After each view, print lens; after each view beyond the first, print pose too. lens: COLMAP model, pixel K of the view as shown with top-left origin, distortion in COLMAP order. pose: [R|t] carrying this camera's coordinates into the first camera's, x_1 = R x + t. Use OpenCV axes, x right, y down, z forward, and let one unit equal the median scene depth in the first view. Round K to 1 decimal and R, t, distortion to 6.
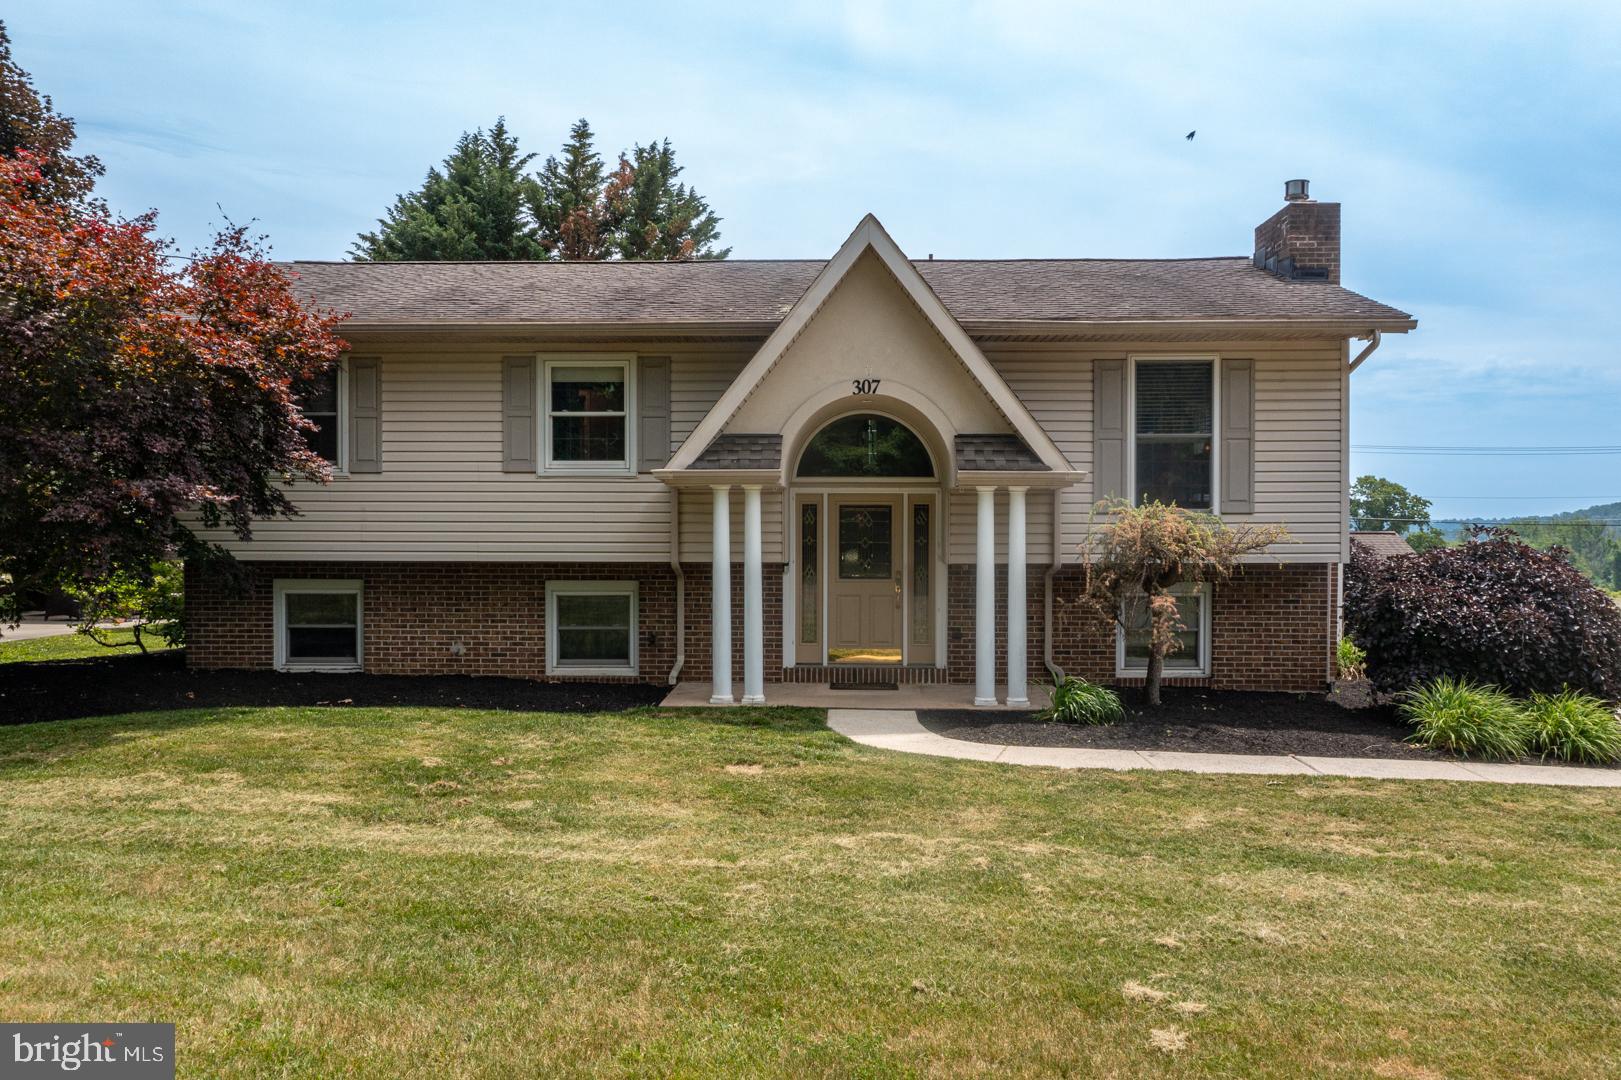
lens RADIAL K [[1286.1, 0, 780.4], [0, 1286.1, 539.0], [0, 0, 1]] dist [-0.006965, 0.001031]
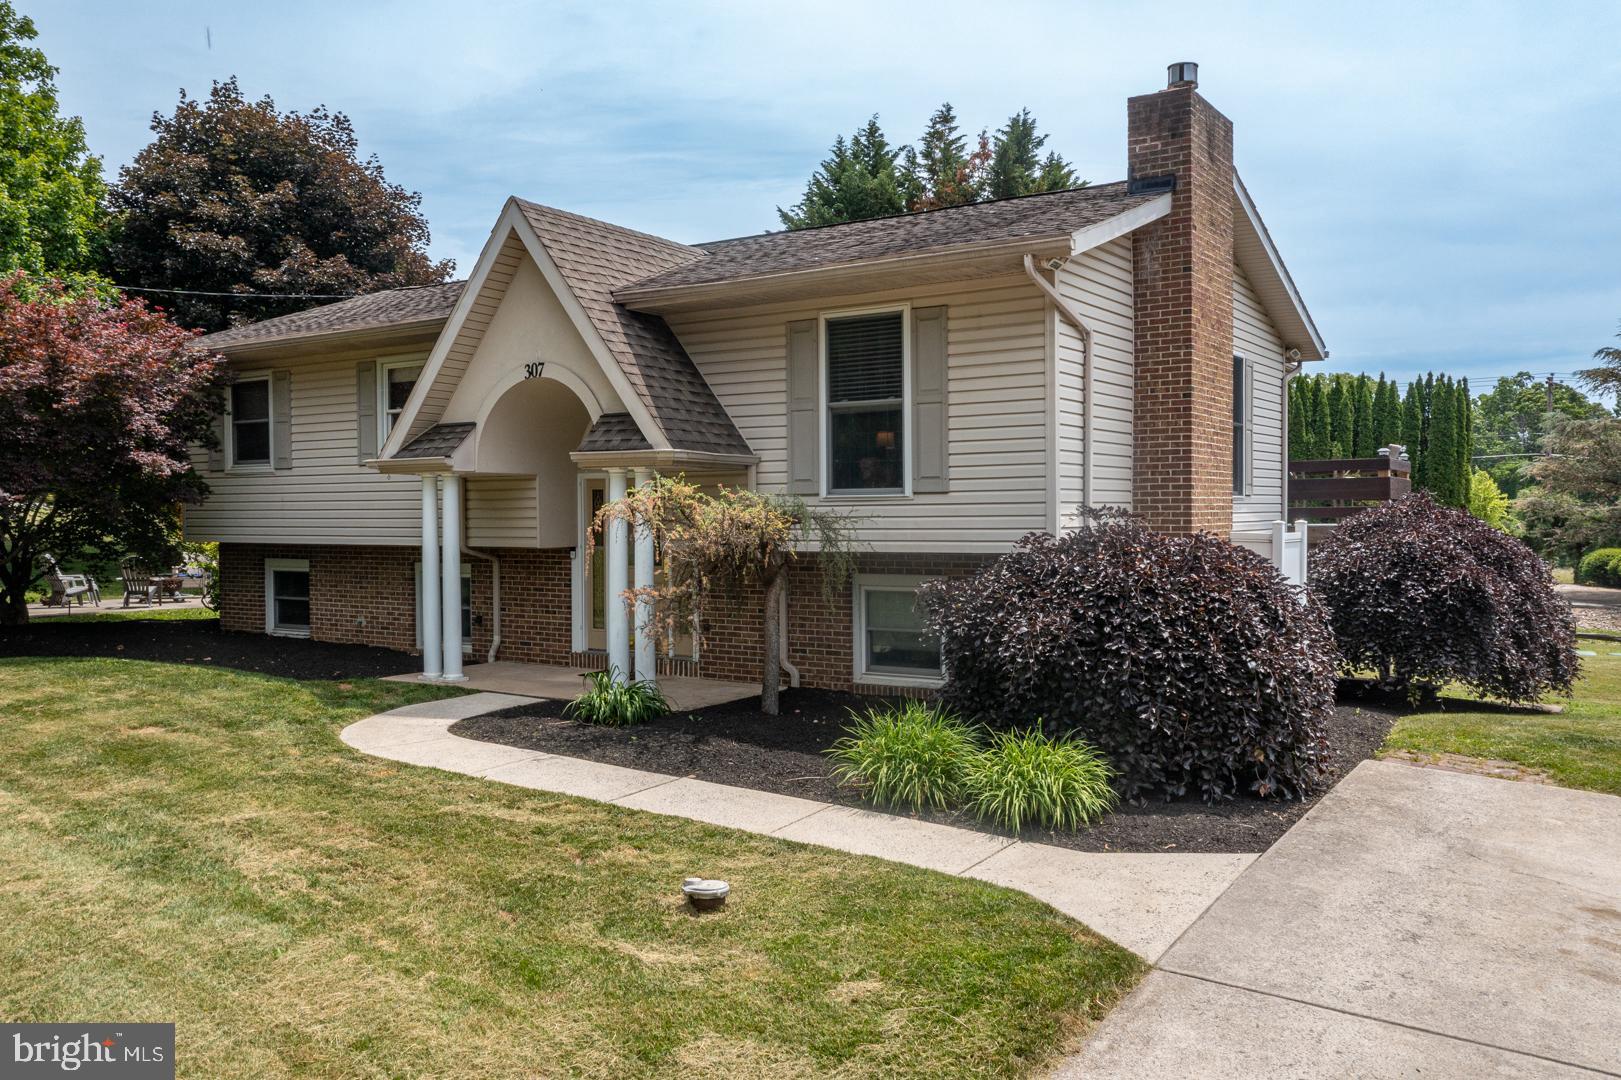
lens RADIAL K [[1286.1, 0, 780.4], [0, 1286.1, 539.0], [0, 0, 1]] dist [-0.006965, 0.001031]
pose [[0.851289, 0.004632, -0.524677, 0.684215], [-0.000823, 0.999972, 0.007493, 0.003708], [0.524697, -0.005947, 0.851268, 0.233126]]
